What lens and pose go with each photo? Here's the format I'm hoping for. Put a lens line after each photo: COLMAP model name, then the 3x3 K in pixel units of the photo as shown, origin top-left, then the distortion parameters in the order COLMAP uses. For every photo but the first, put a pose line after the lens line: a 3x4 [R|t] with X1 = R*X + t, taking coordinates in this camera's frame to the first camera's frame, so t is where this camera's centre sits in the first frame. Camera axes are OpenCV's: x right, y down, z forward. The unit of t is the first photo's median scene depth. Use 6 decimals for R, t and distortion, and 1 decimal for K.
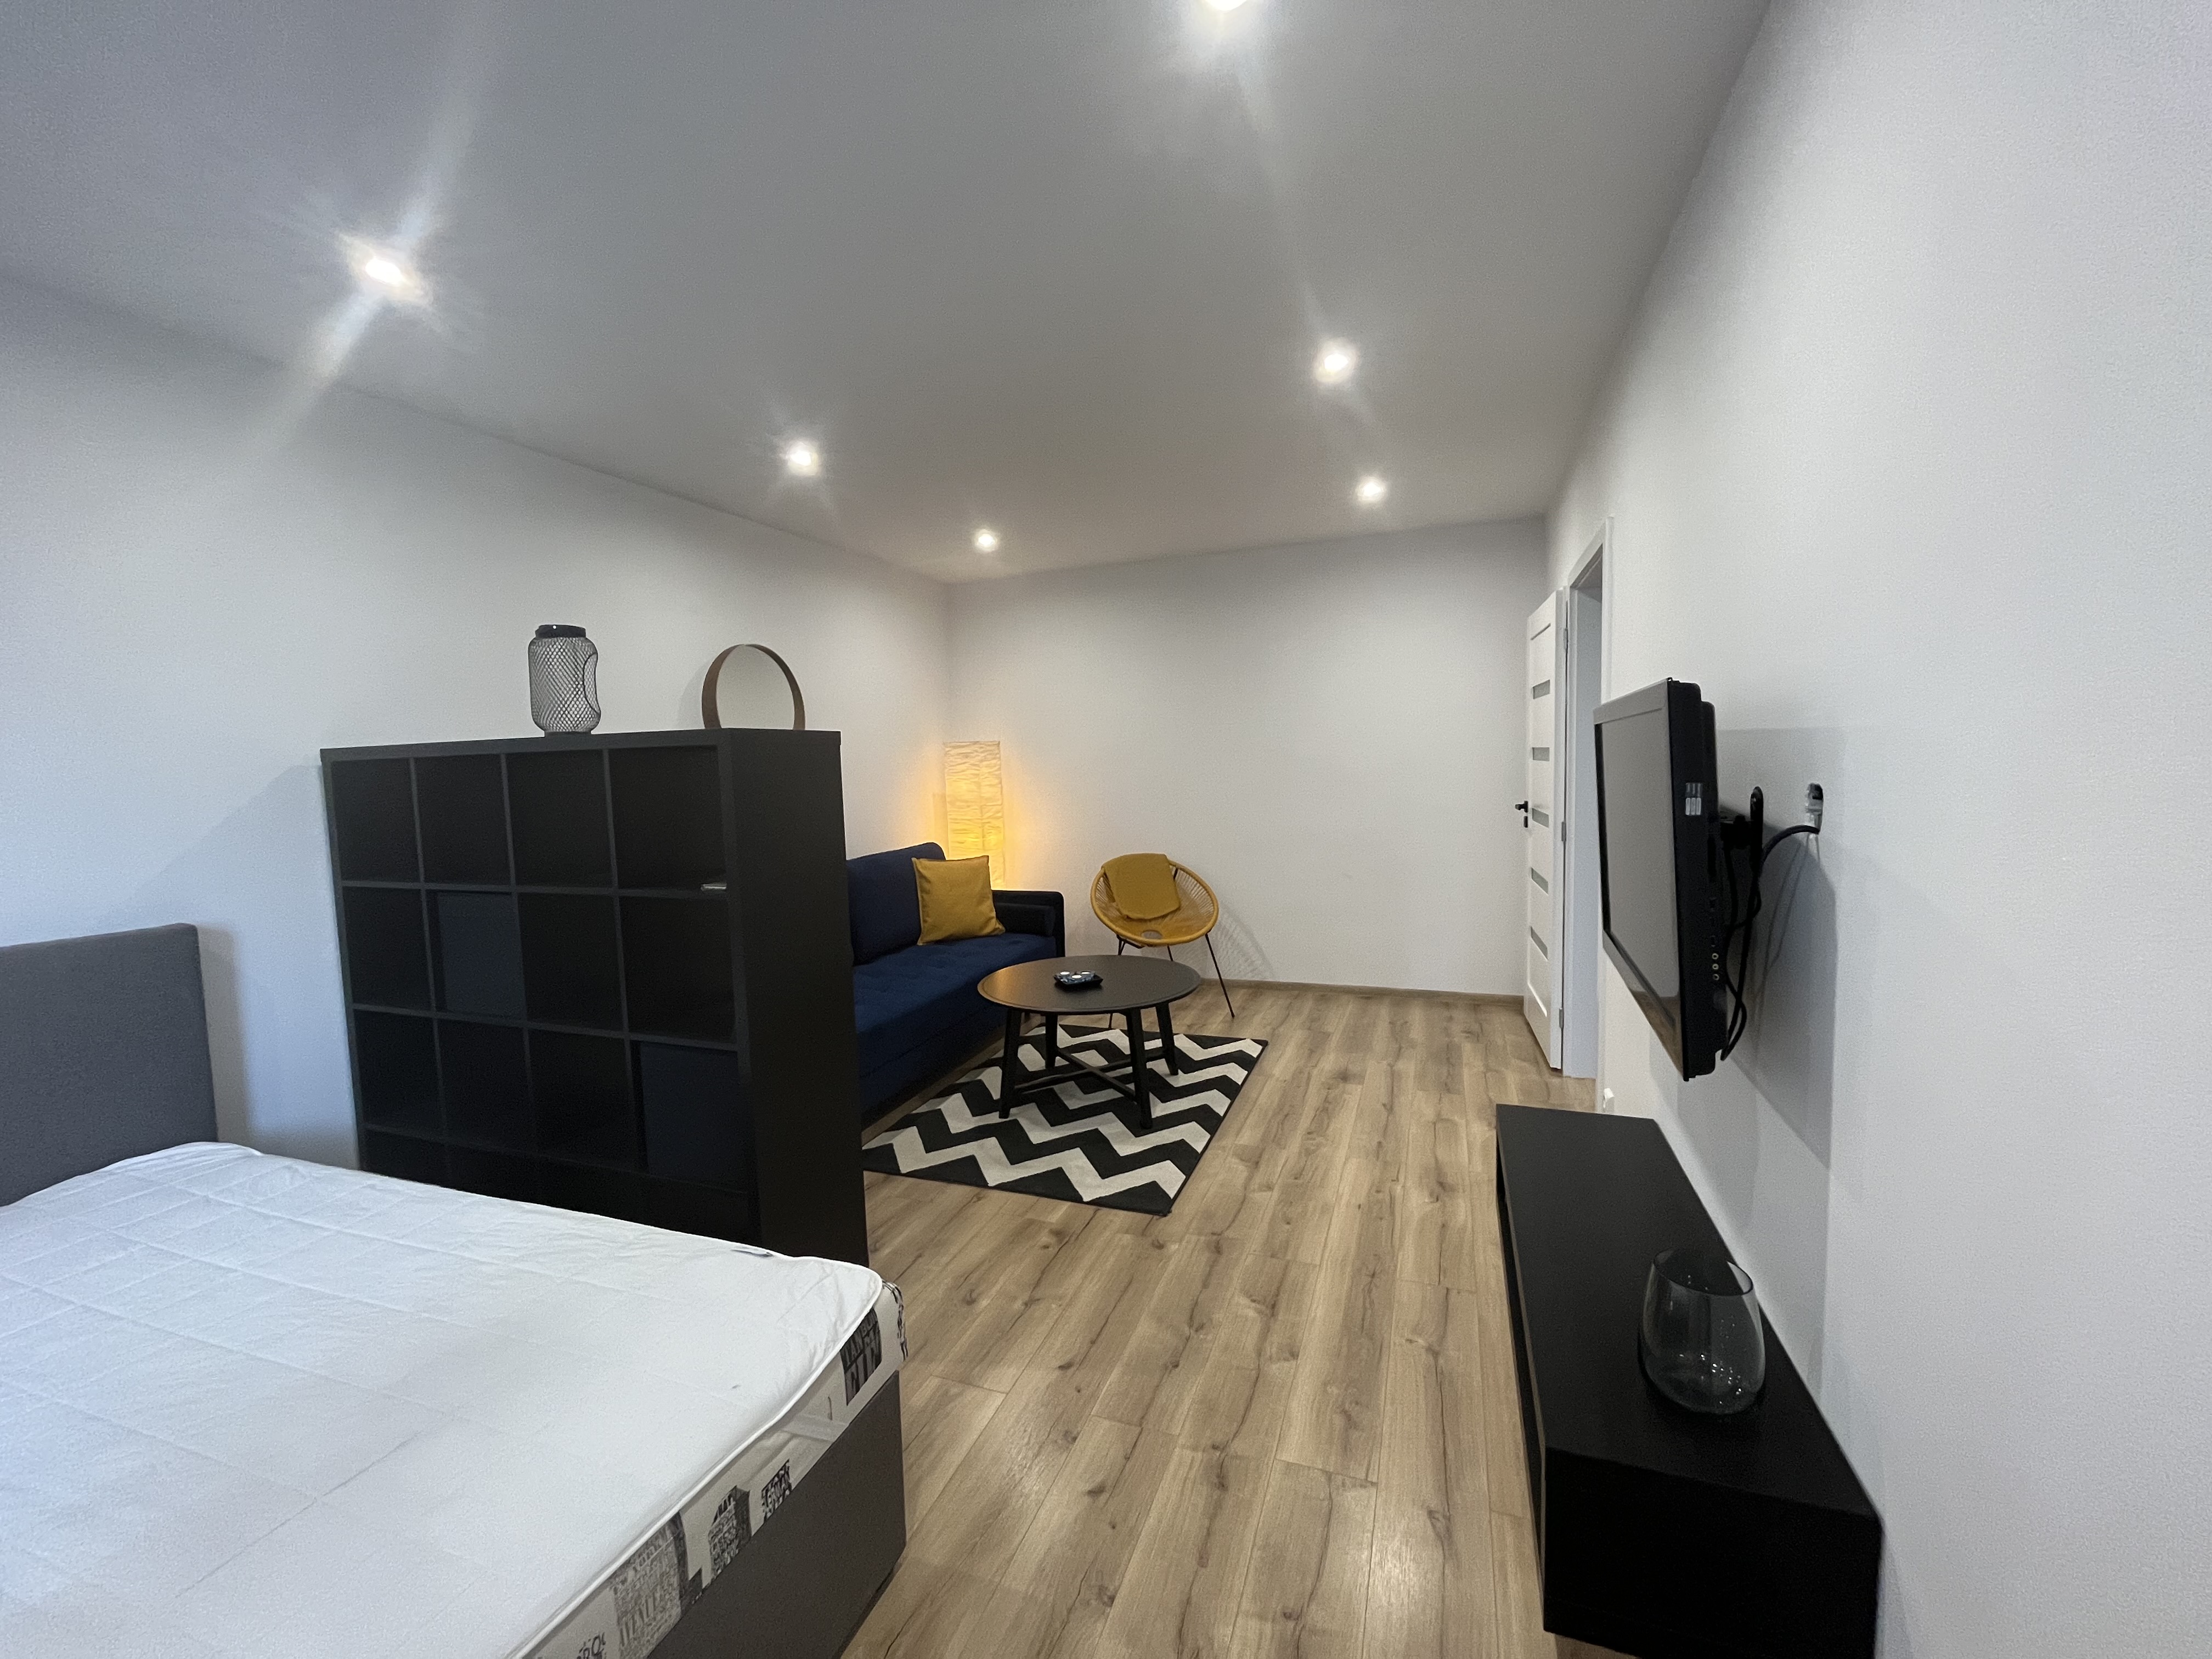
lens RADIAL K [[886.0, 0, 1113.6], [0, 886.0, 838.7], [0, 0, 1]] dist [-0.003412, -0.000144]
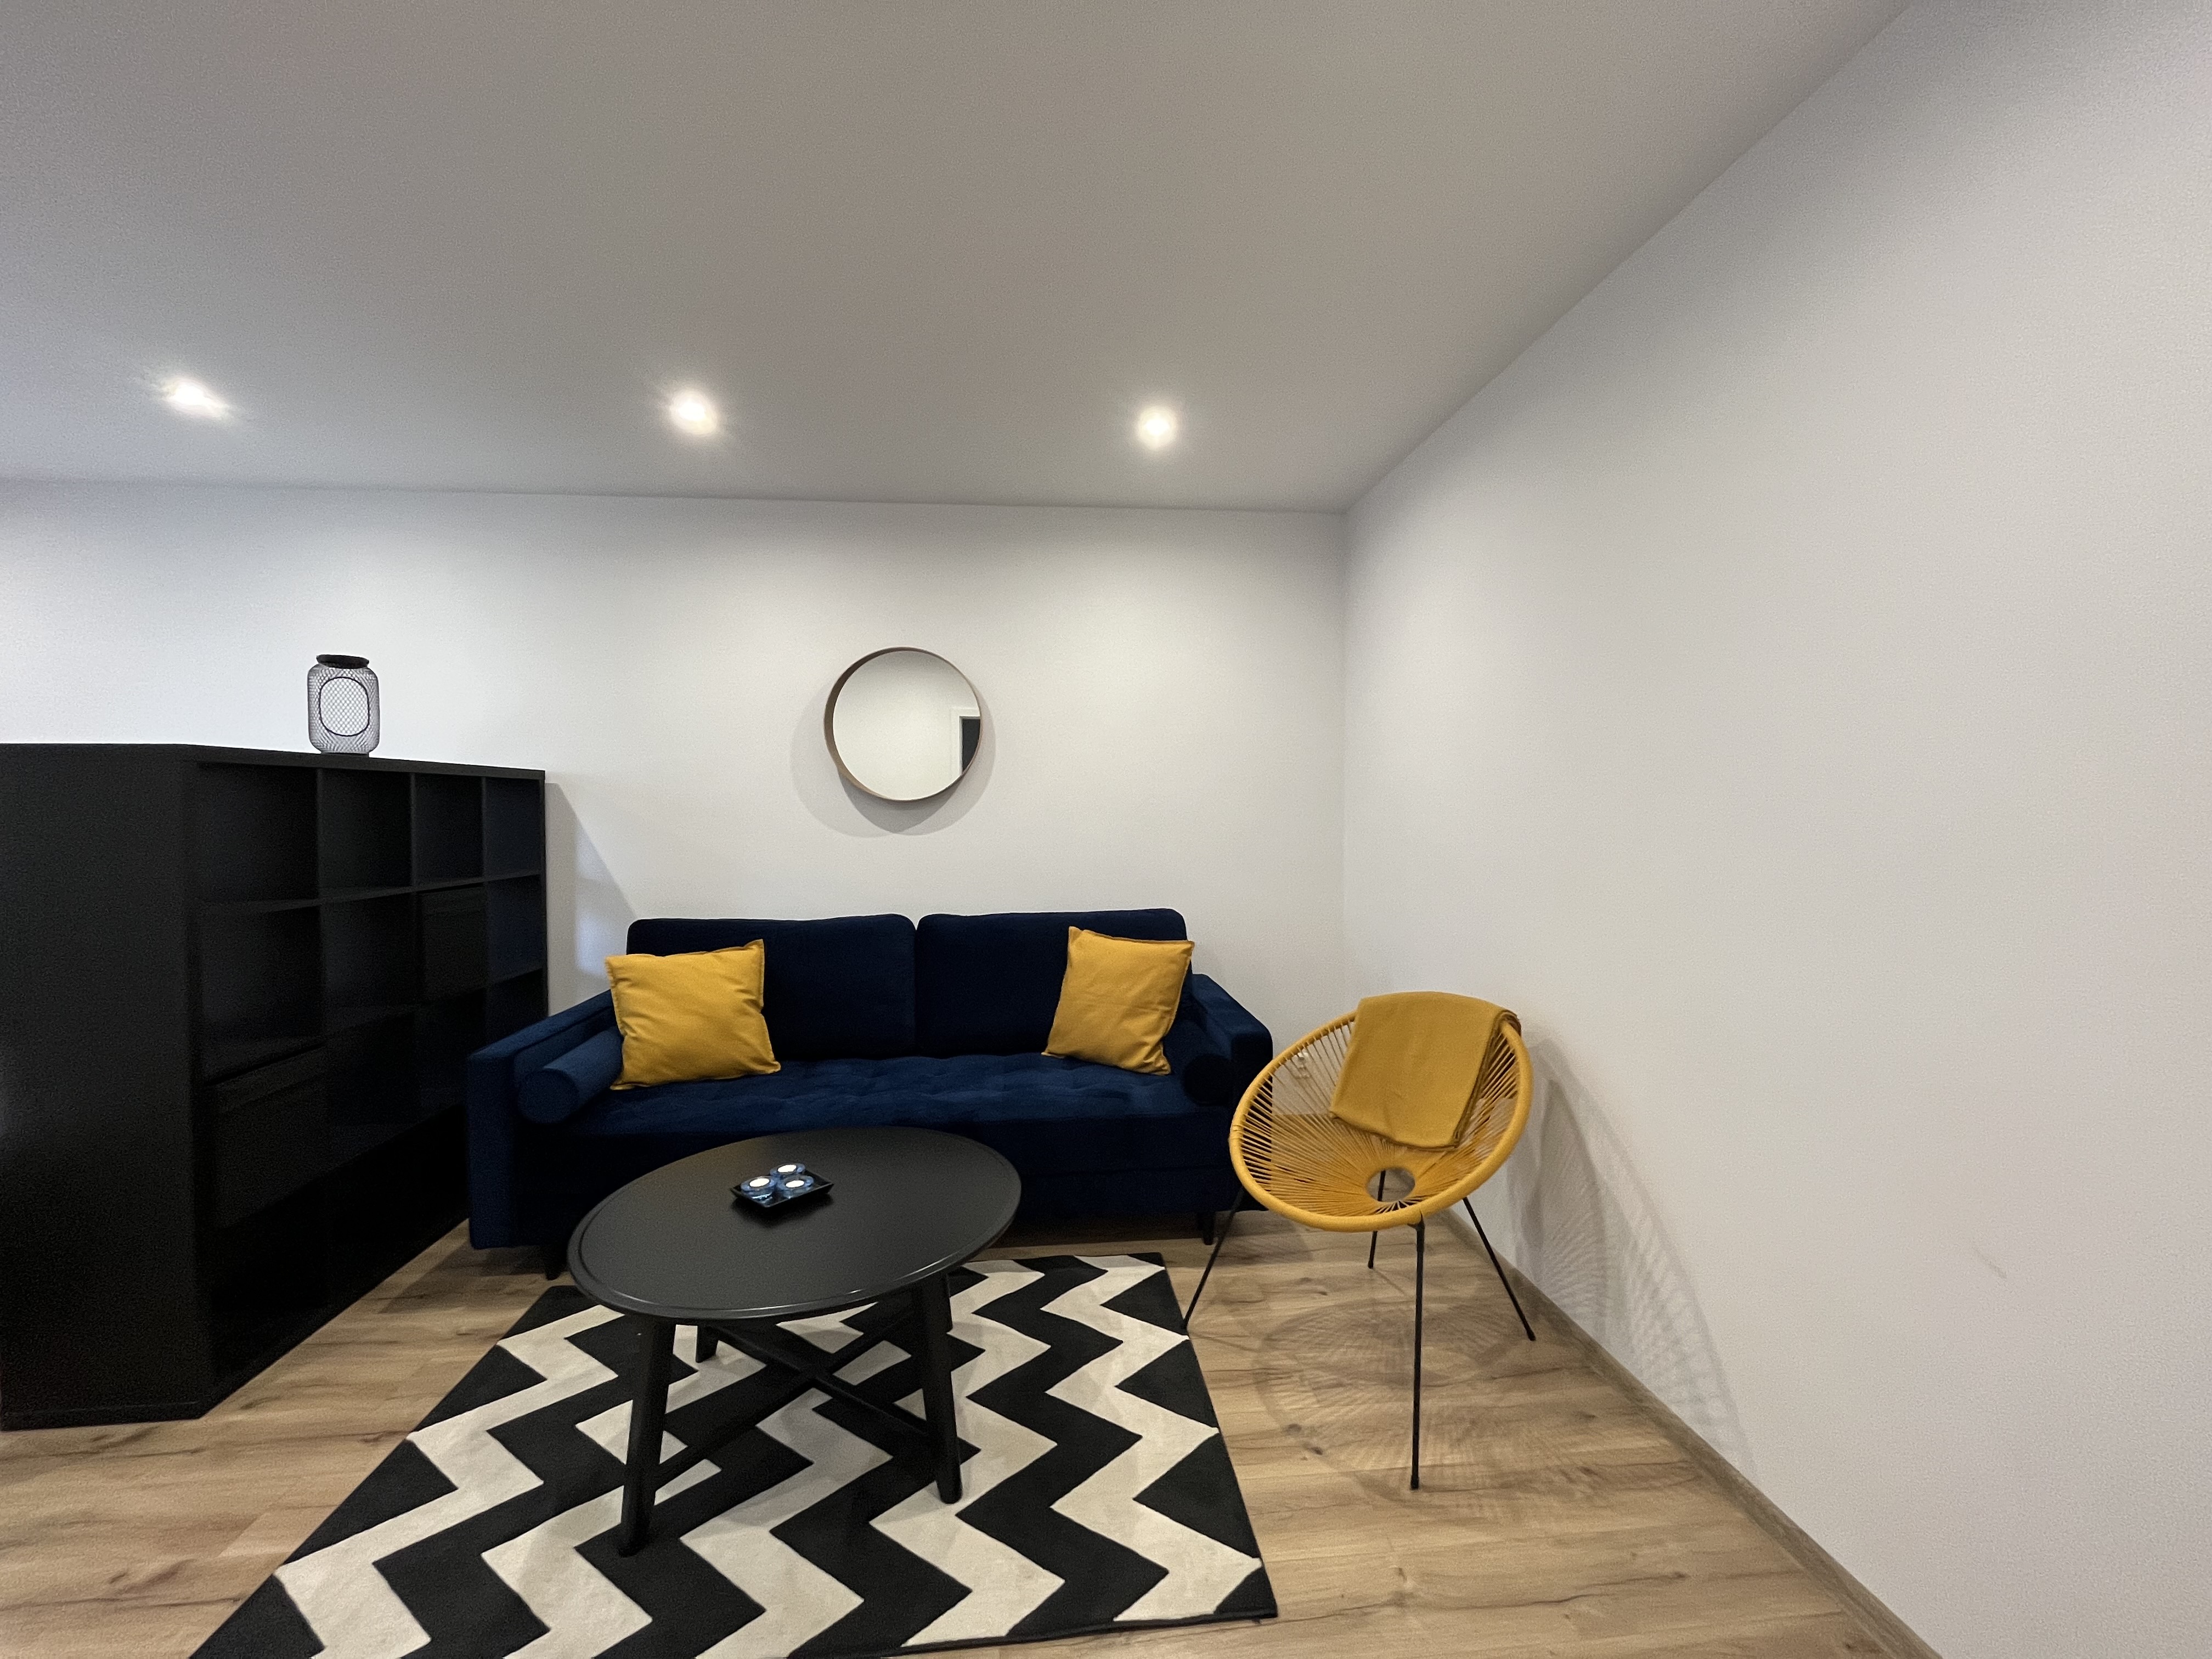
lens RADIAL K [[886.0, 0, 1118.2], [0, 886.0, 827.6], [0, 0, 1]] dist [-0.003412, -0.000144]
pose [[0.440686, 0.049458, -0.896298, 0.633597], [-0.089413, 0.995934, 0.010994, -0.104858], [0.893197, 0.075295, 0.443317, 1.111636]]
